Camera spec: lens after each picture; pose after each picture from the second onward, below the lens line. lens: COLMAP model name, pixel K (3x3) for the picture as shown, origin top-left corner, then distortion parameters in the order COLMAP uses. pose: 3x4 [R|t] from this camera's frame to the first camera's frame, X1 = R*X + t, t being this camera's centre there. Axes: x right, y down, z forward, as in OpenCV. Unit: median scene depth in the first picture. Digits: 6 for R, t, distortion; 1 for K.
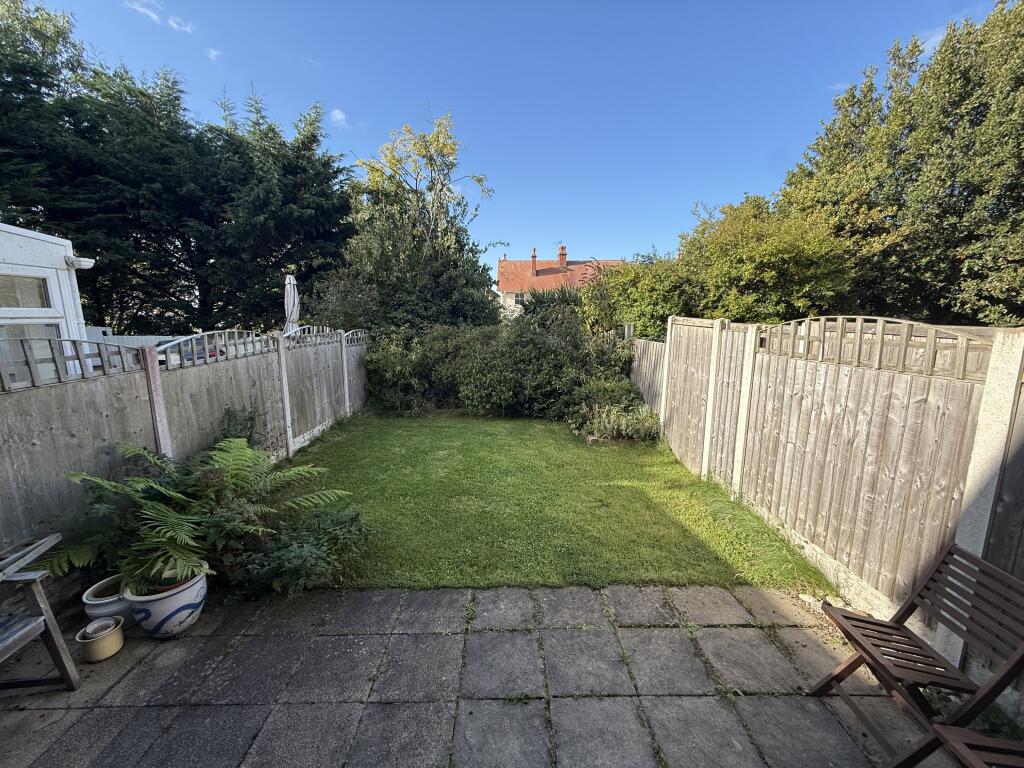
lens RADIAL K [[409.8, 0, 512.0], [0, 409.8, 384.0], [0, 0, 1]] dist [-0.001256, -0.000126]
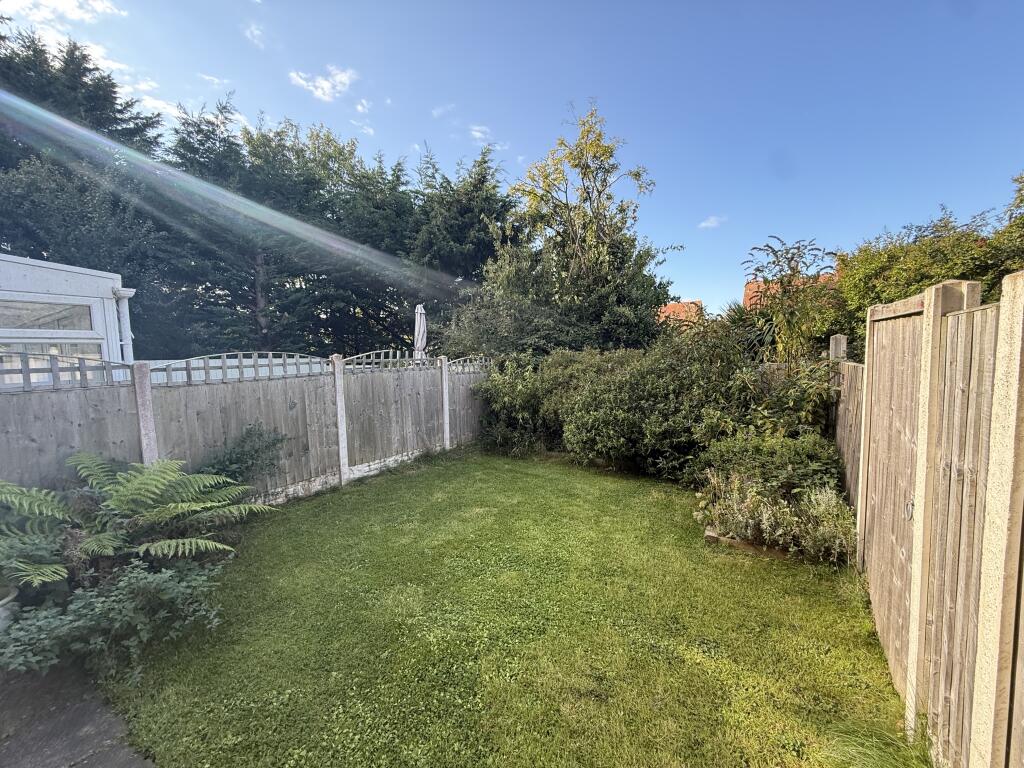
lens RADIAL K [[409.8, 0, 512.0], [0, 409.8, 384.0], [0, 0, 1]] dist [-0.001256, -0.000126]
pose [[0.831566, 0.018128, -0.555130, 0.286193], [-0.066865, 0.995466, -0.067653, -0.017239], [0.551386, 0.093377, 0.829008, 0.368647]]
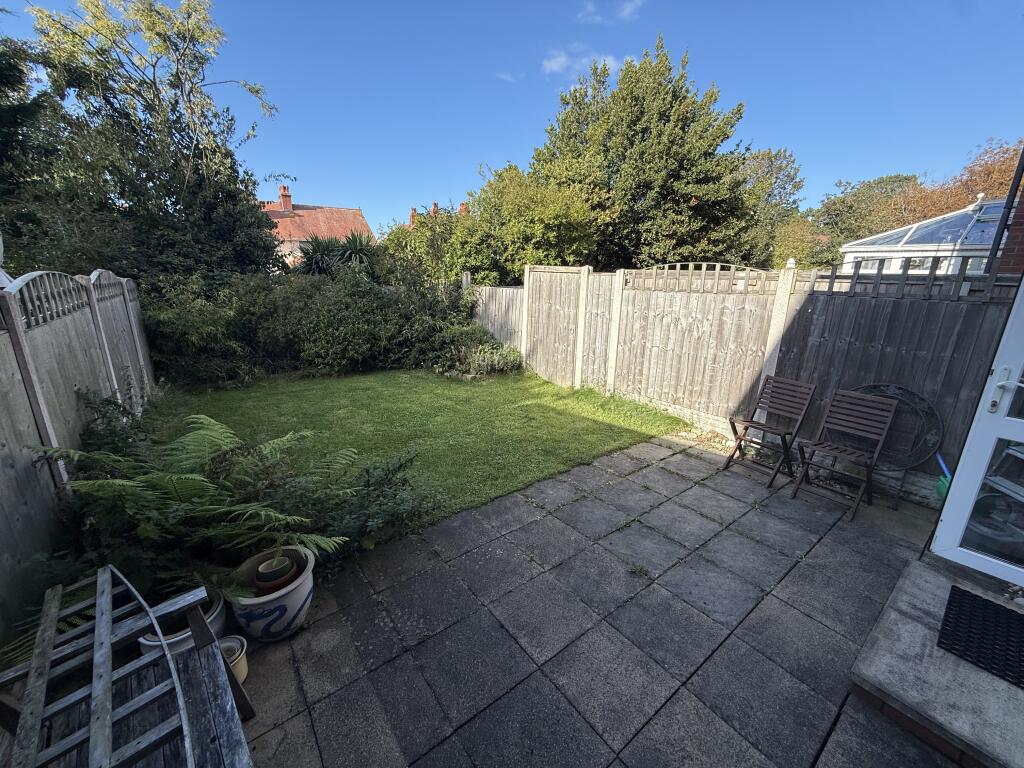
lens RADIAL K [[409.8, 0, 512.0], [0, 409.8, 384.0], [0, 0, 1]] dist [-0.001256, -0.000126]
pose [[0.800593, -0.148038, 0.580634, -0.372673], [0.086936, 0.987445, 0.131890, 0.016728], [-0.592868, -0.055112, 0.803411, 0.034691]]
